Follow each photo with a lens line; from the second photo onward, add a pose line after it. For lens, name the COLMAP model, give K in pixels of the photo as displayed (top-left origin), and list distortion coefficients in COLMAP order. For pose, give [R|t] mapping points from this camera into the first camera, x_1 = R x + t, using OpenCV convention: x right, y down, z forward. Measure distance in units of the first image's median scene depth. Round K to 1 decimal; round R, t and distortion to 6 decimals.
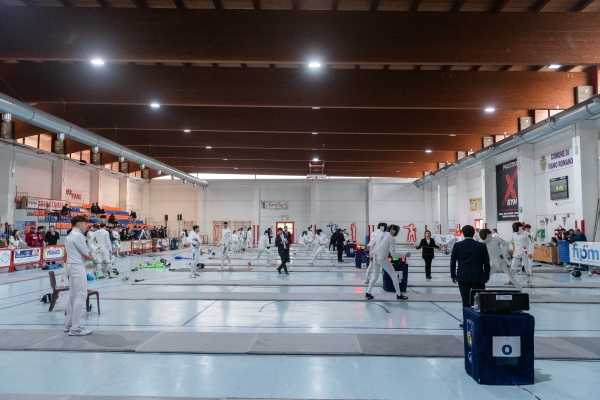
lens RADIAL K [[406.3, 0, 300.0], [0, 406.3, 200.0], [0, 0, 1]] dist [0.007767, -0.001625]
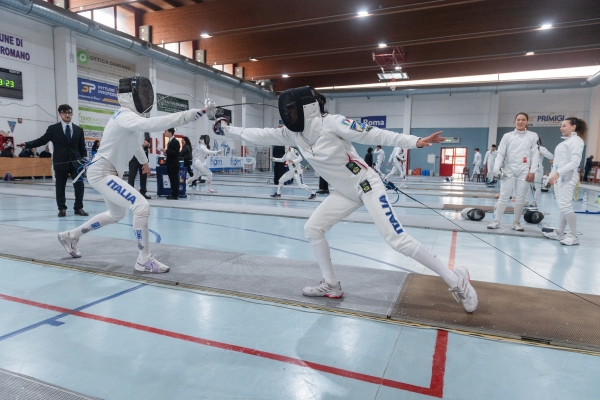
lens RADIAL K [[406.3, 0, 300.0], [0, 406.3, 200.0], [0, 0, 1]] dist [0.007767, -0.001625]
pose [[-0.940141, -0.050513, 0.337022, -0.158073], [-0.043416, 0.998649, 0.028567, 0.146017], [-0.338009, 0.012225, -0.941063, 1.542334]]
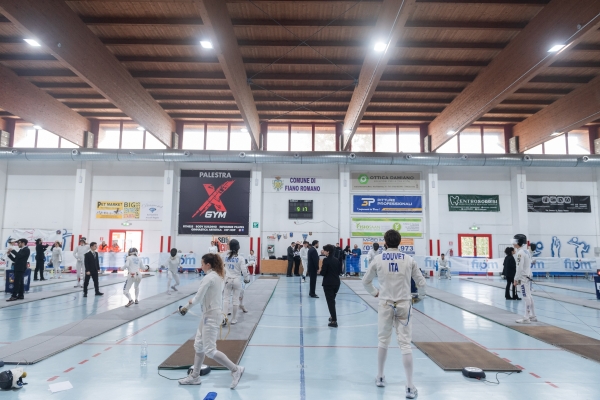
lens RADIAL K [[406.3, 0, 300.0], [0, 406.3, 200.0], [0, 0, 1]] dist [0.007767, -0.001625]
pose [[-0.036145, 0.109687, 0.993309, -0.504707], [-0.082389, 0.990248, -0.112347, 0.074396], [-0.995945, -0.085898, -0.026755, 1.039066]]
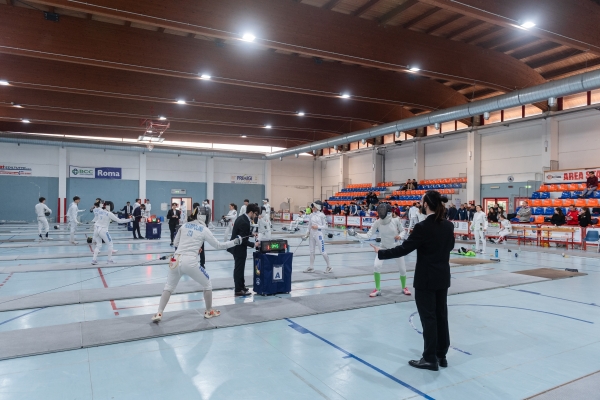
lens RADIAL K [[406.3, 0, 300.0], [0, 406.3, 200.0], [0, 0, 1]] dist [0.007767, -0.001625]
pose [[-0.854565, -0.011603, -0.519215, 0.327631], [0.028949, 0.997132, -0.069929, 0.124032], [0.518537, -0.074790, -0.851778, 1.770785]]
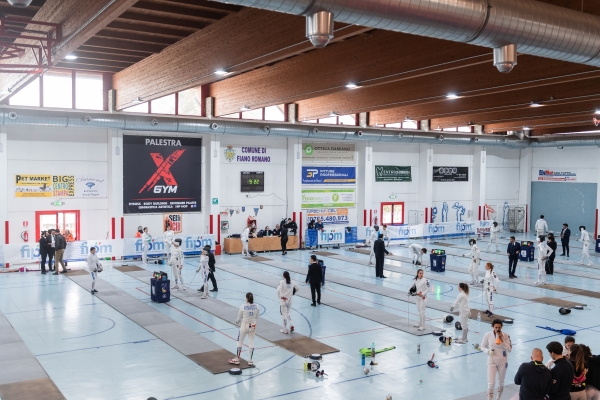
lens RADIAL K [[626.6, 0, 300.0], [0, 626.6, 200.0], [0, 0, 1]] dist [-0.012395, 0.002536]
pose [[-0.569444, -0.043622, 0.820872, -0.789572], [-0.067592, 0.997694, 0.006129, 0.000732], [-0.819247, -0.051994, -0.571079, 1.841715]]
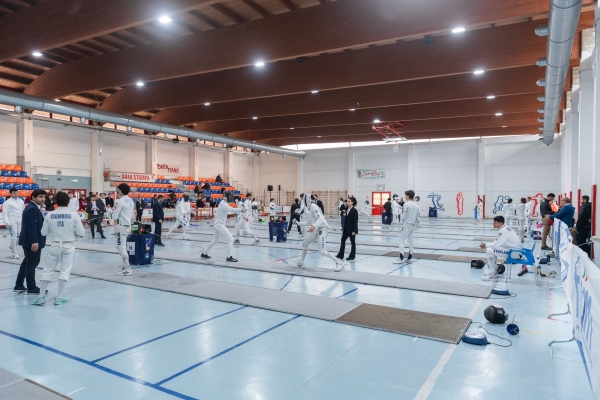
lens RADIAL K [[406.3, 0, 300.0], [0, 406.3, 200.0], [0, 0, 1]] dist [0.007767, -0.001625]
pose [[0.880517, 0.006133, -0.473974, 0.505460], [0.027146, 0.997623, 0.063339, 0.019230], [0.473236, -0.068638, 0.878258, 0.210431]]
